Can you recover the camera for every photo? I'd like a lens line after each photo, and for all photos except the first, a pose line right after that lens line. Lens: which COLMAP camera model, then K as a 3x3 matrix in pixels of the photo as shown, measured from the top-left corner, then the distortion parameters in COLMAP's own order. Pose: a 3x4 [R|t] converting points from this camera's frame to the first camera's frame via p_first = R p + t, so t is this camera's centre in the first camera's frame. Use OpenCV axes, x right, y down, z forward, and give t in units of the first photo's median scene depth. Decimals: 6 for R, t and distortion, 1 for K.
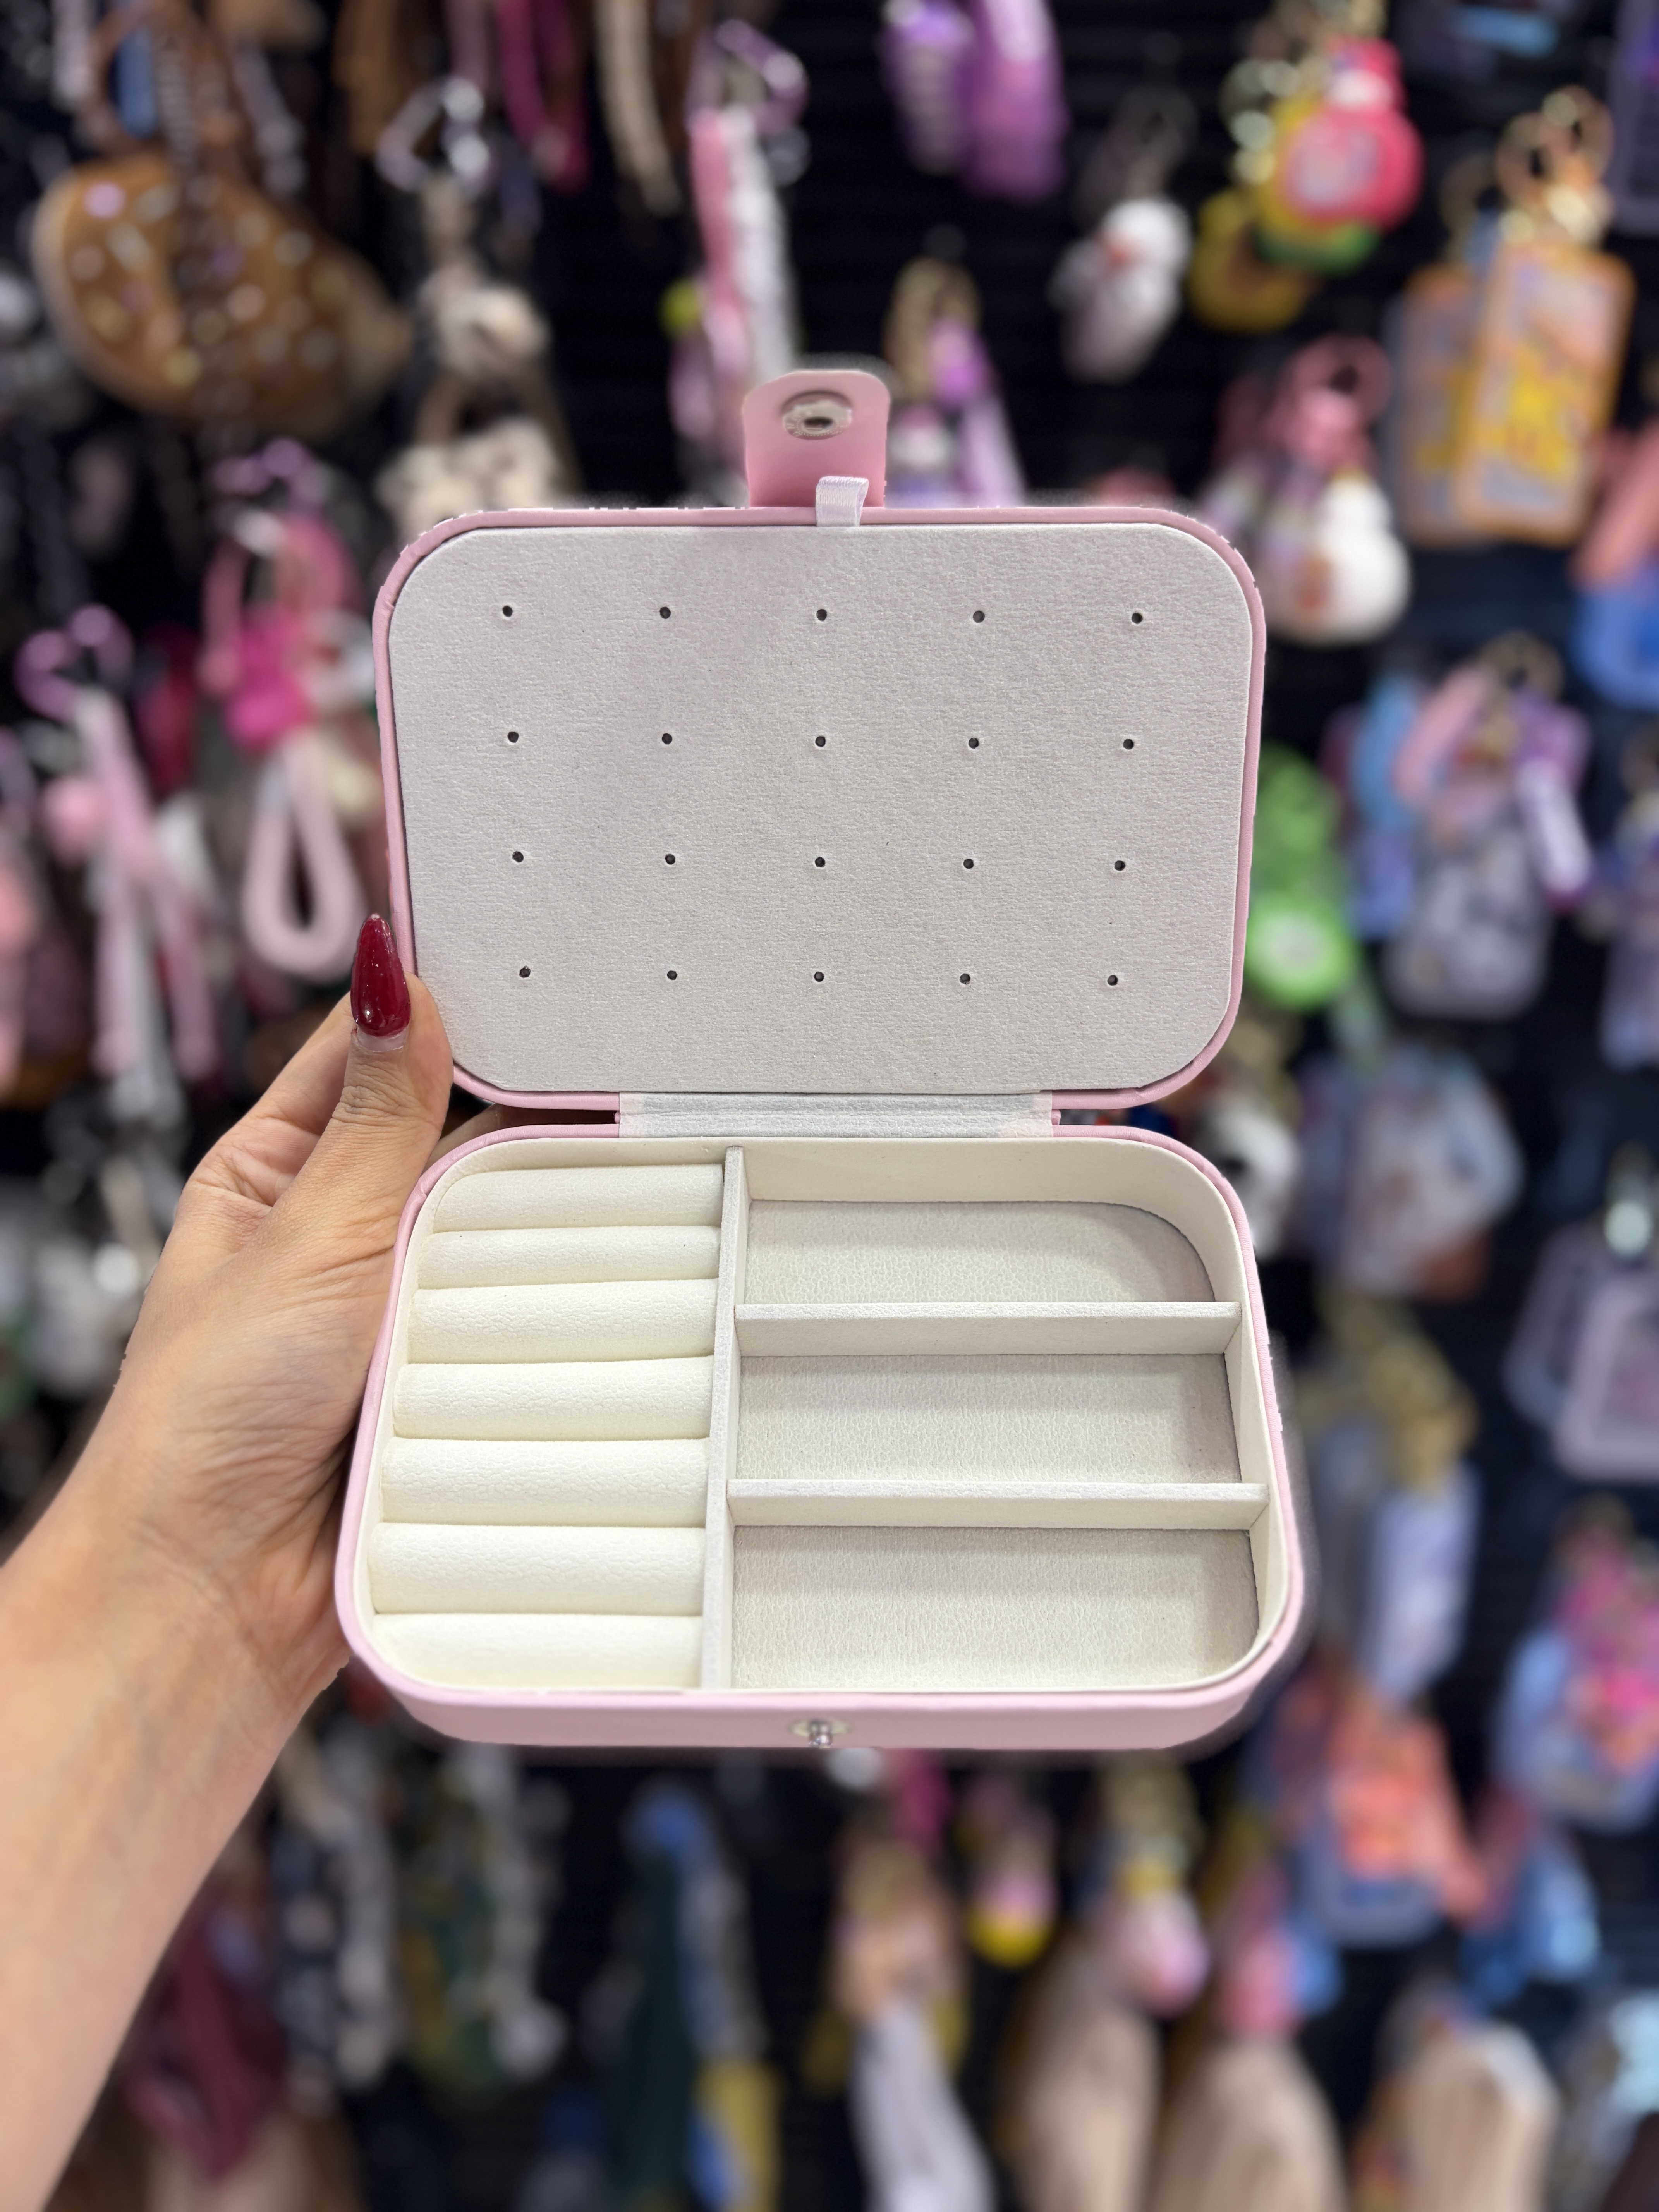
lens RADIAL K [[1720.6, 0, 826.4], [0, 1720.6, 1114.2], [0, 0, 1]] dist [0.040209, -0.054738]
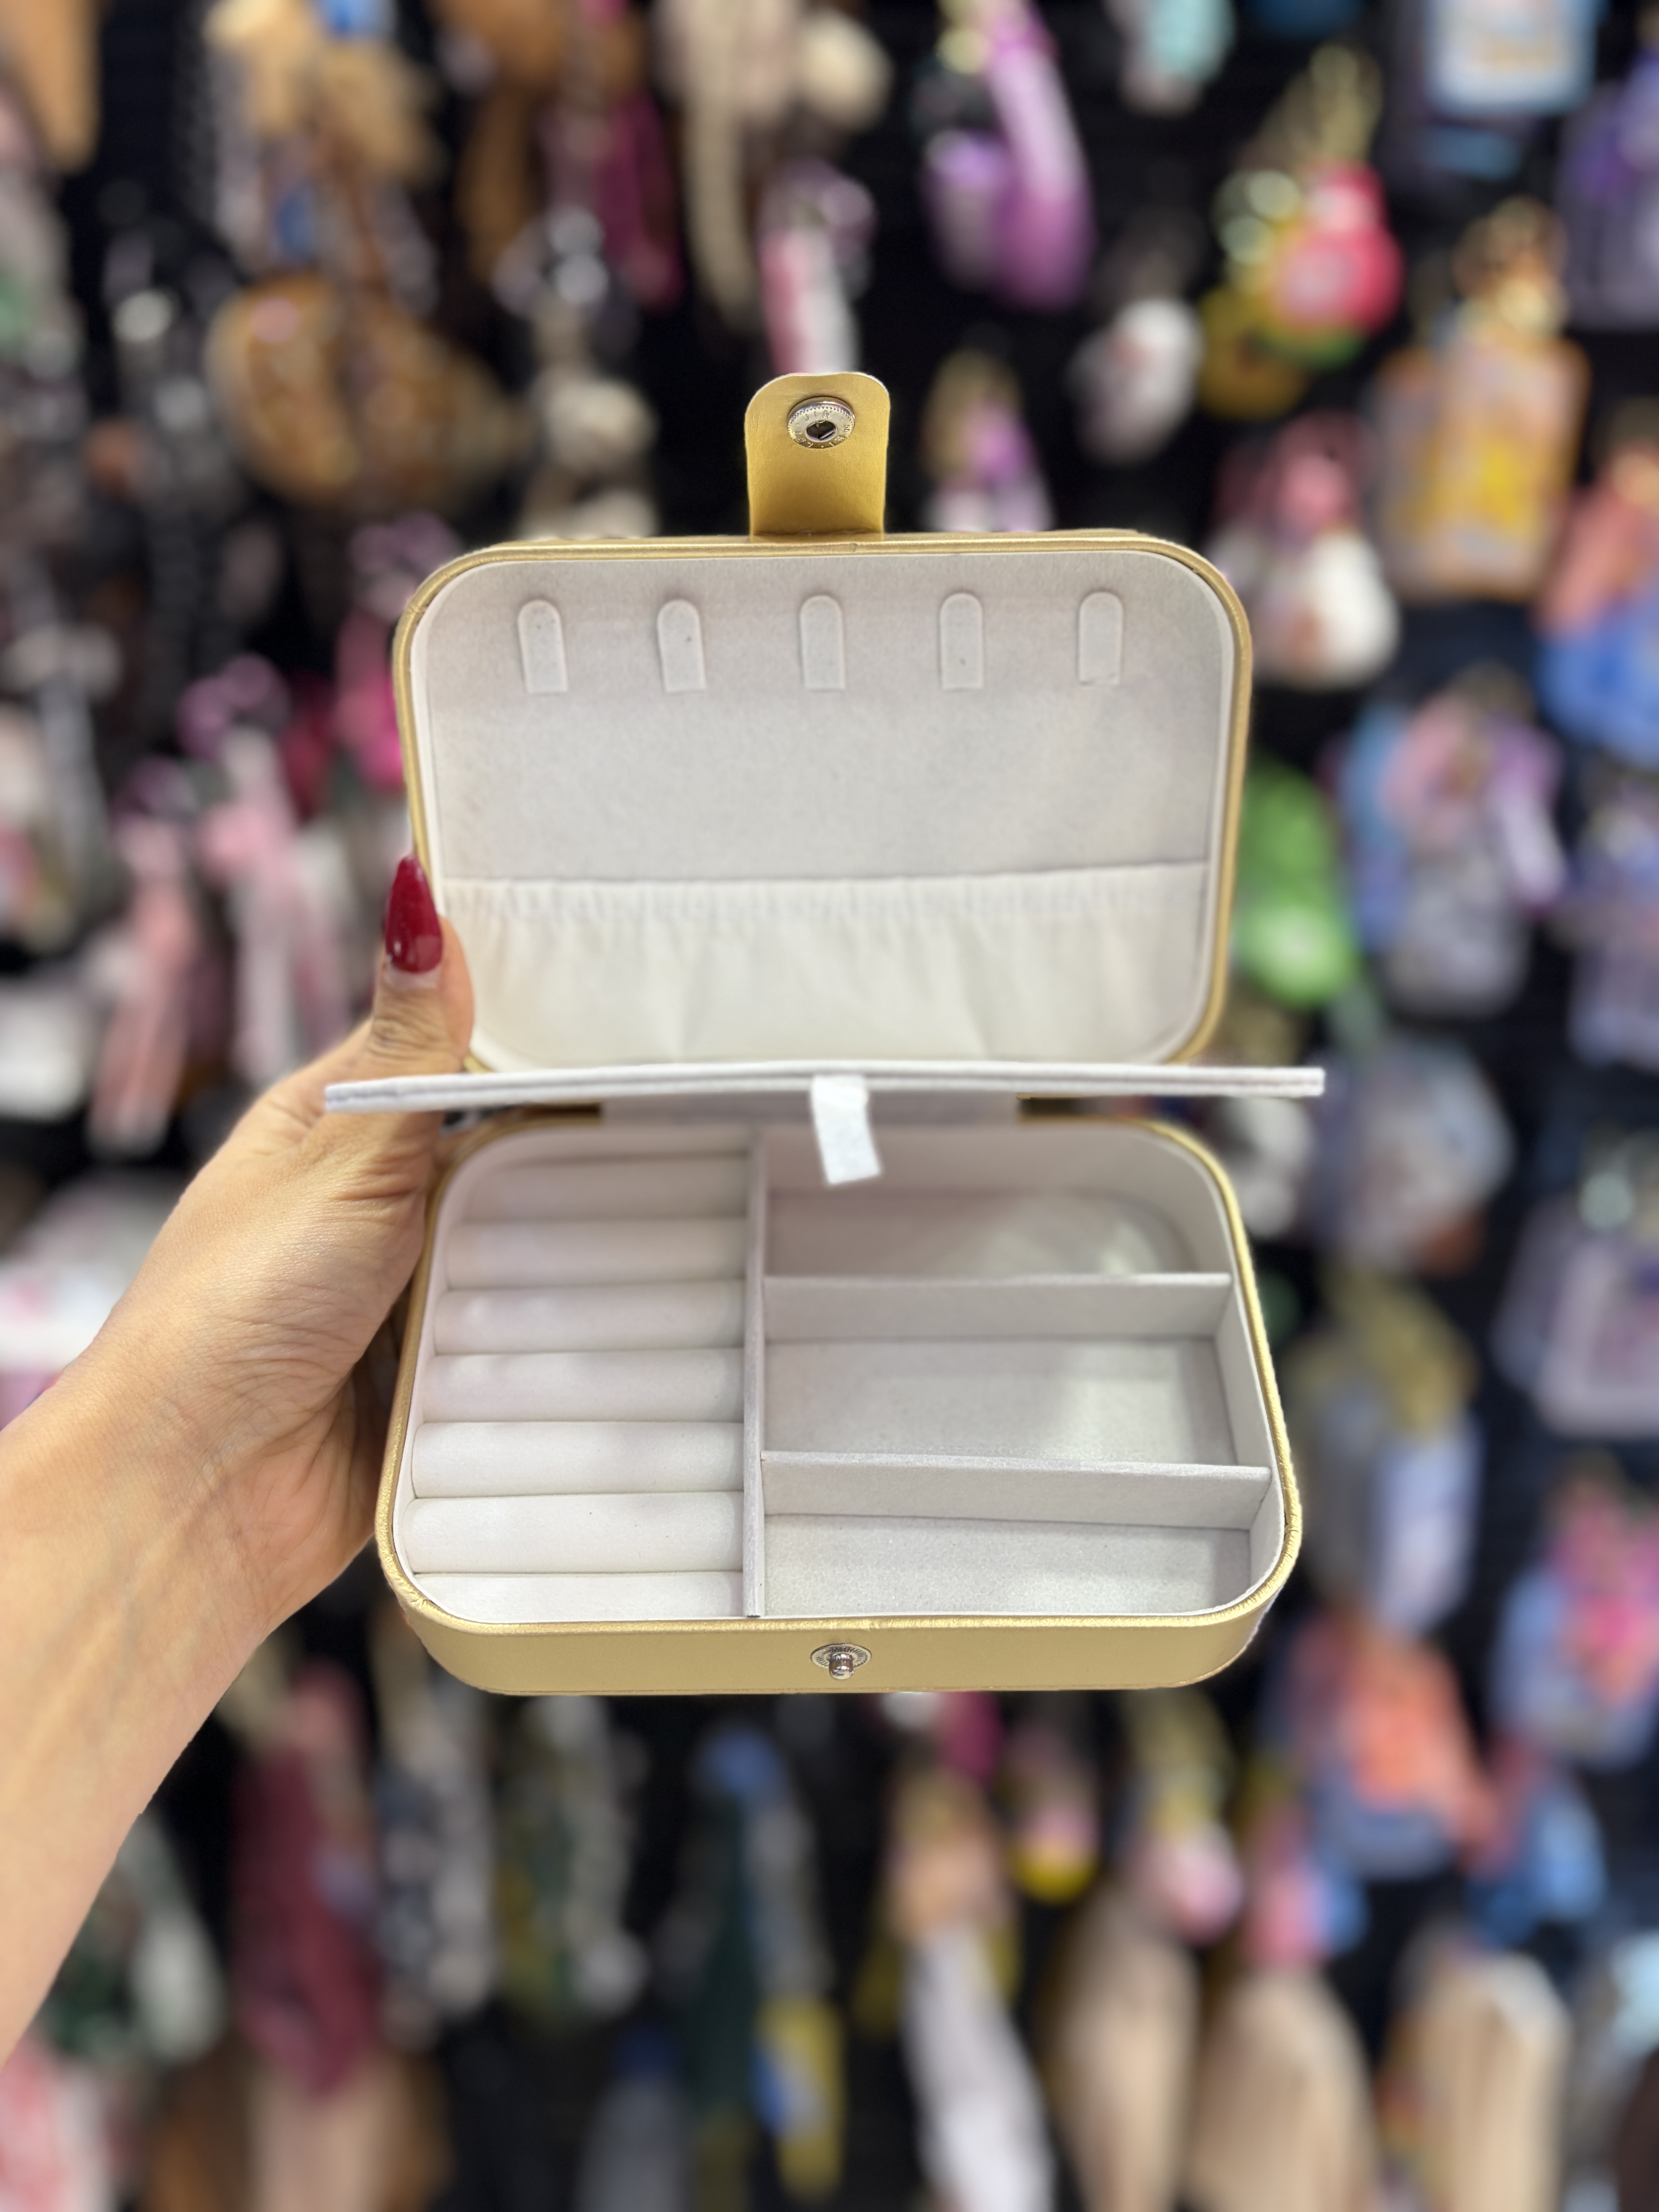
lens RADIAL K [[1720.6, 0, 816.0], [0, 1720.6, 1111.4], [0, 0, 1]] dist [0.040209, -0.054738]
pose [[0.999867, -0.009453, -0.013326, -0.029960], [0.009017, 0.999433, -0.032449, 0.042673], [0.013625, 0.032325, 0.999385, -0.128118]]
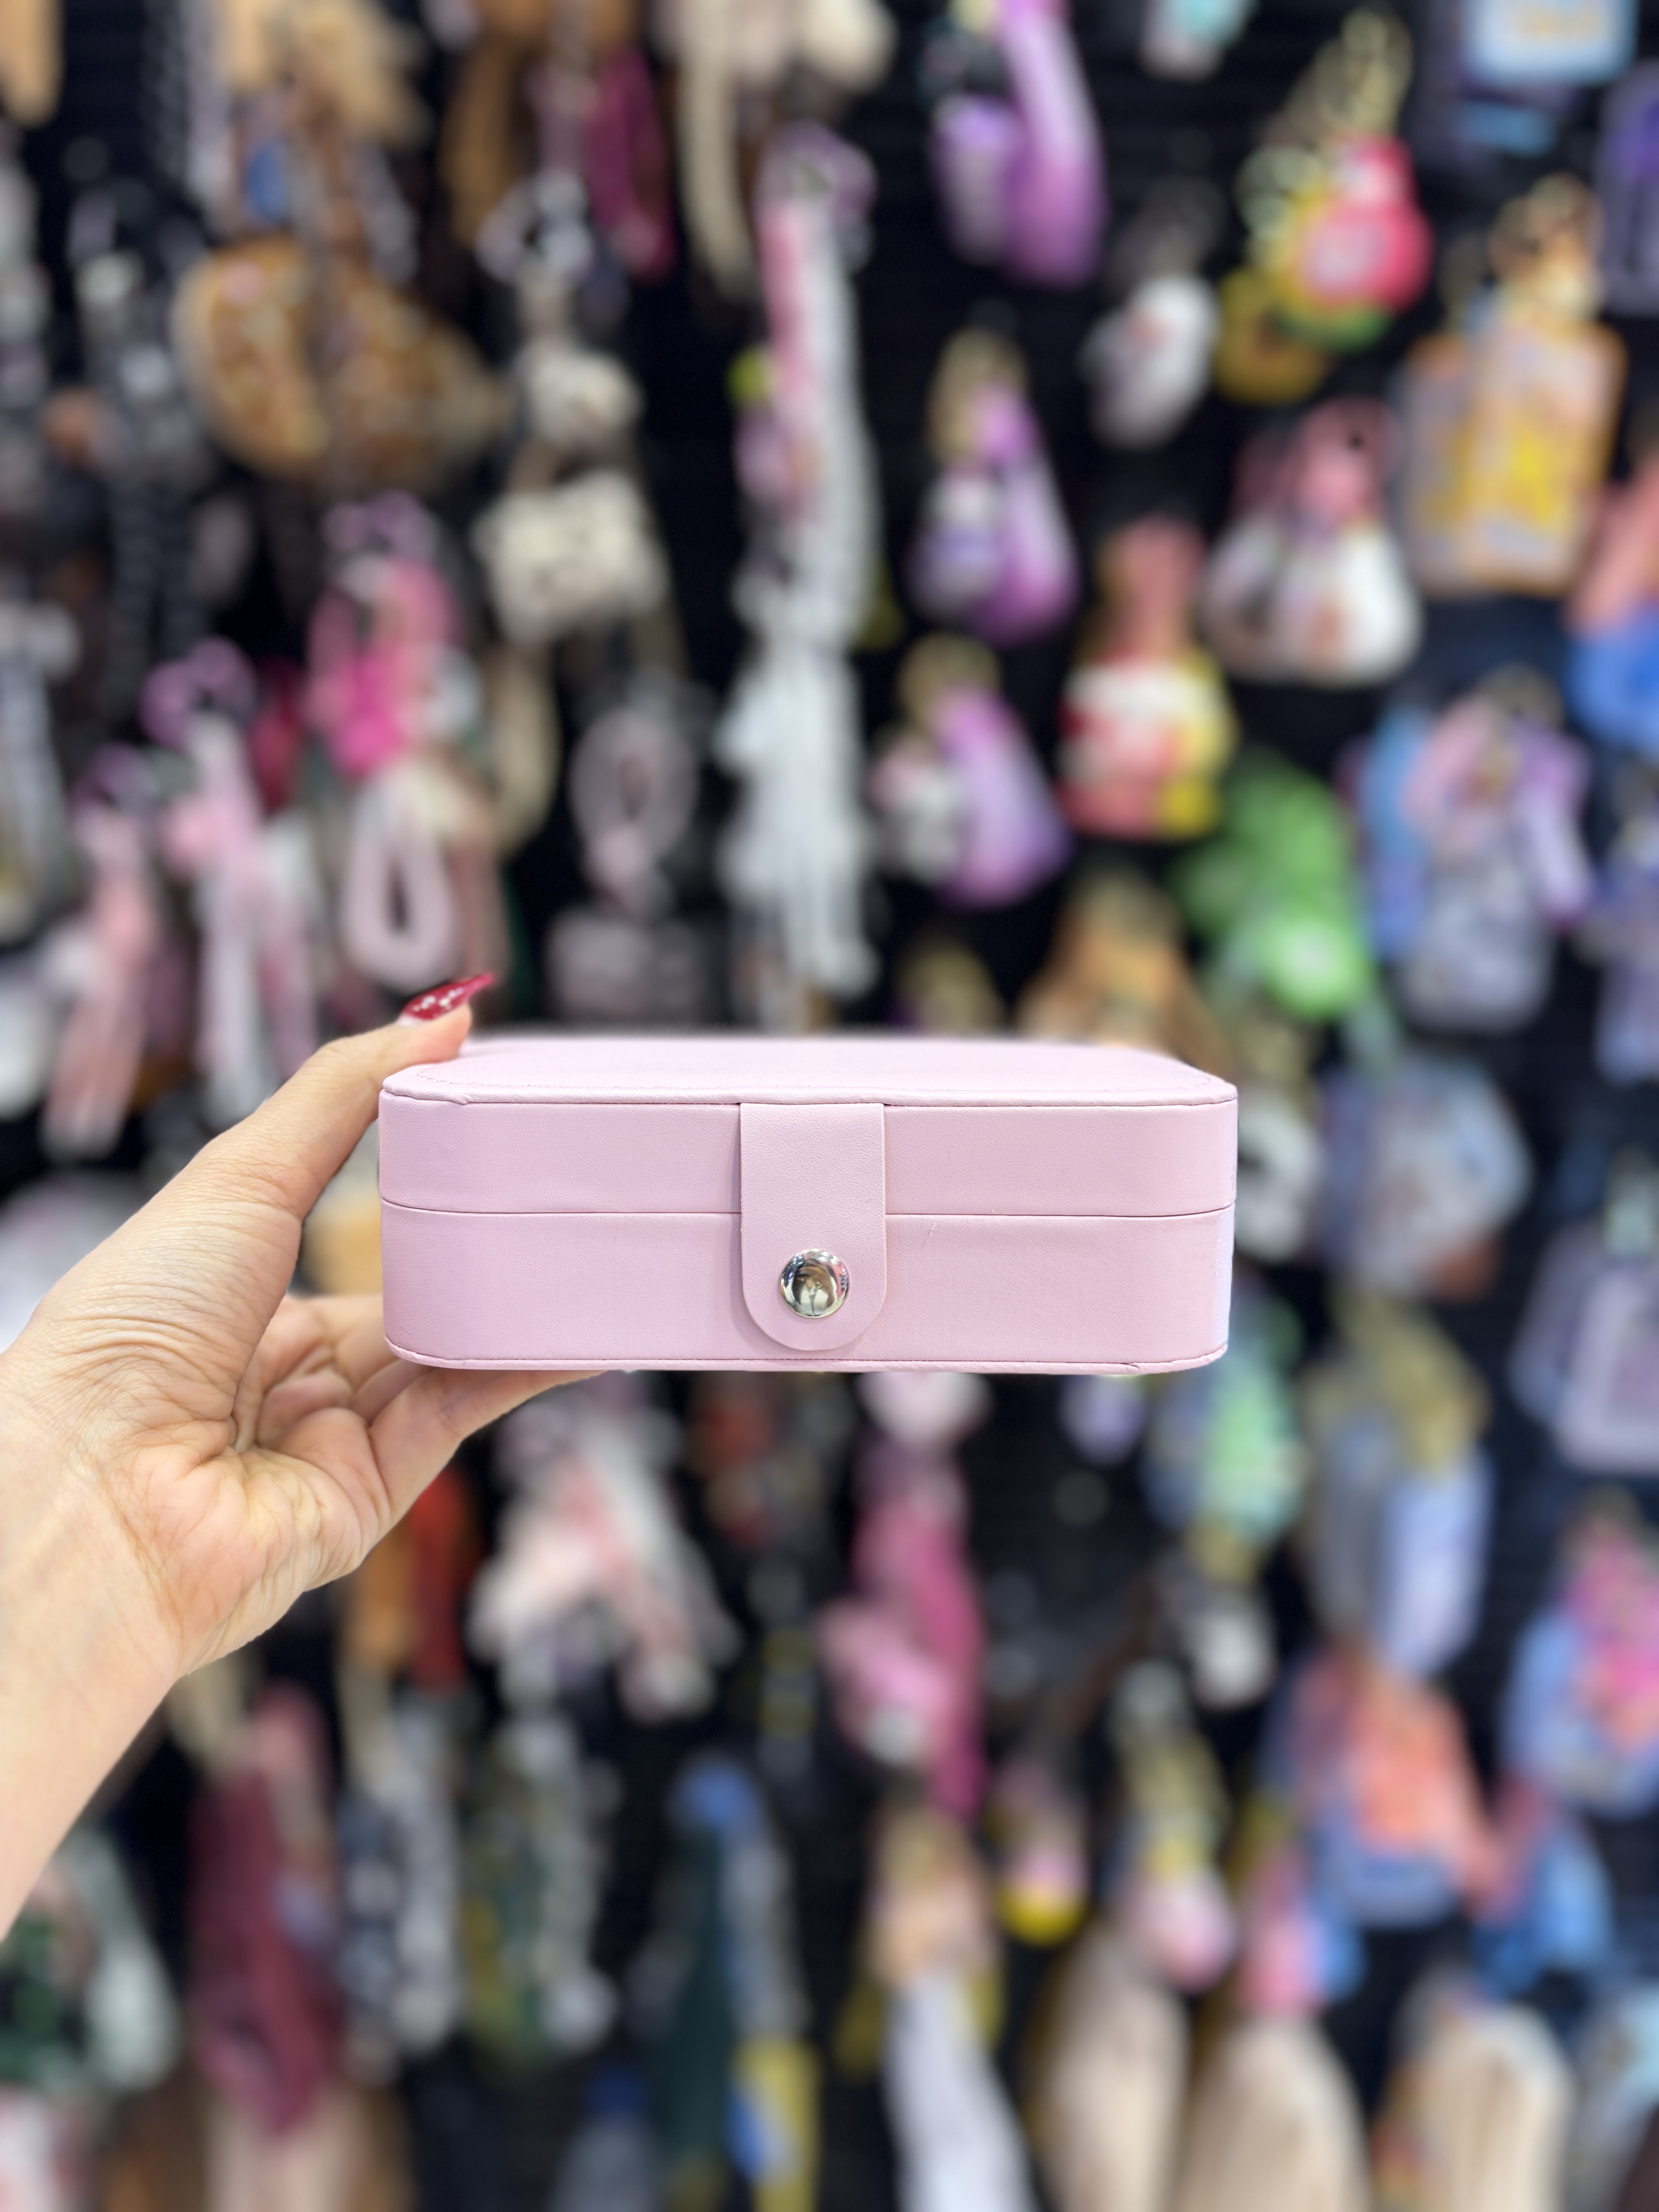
lens RADIAL K [[1720.6, 0, 814.0], [0, 1720.6, 1104.2], [0, 0, 1]] dist [0.040209, -0.054738]
pose [[0.999860, 0.005643, -0.015727, -0.021592], [-0.006170, 0.999414, -0.033657, 0.030519], [0.015528, 0.033749, 0.999310, -0.077951]]
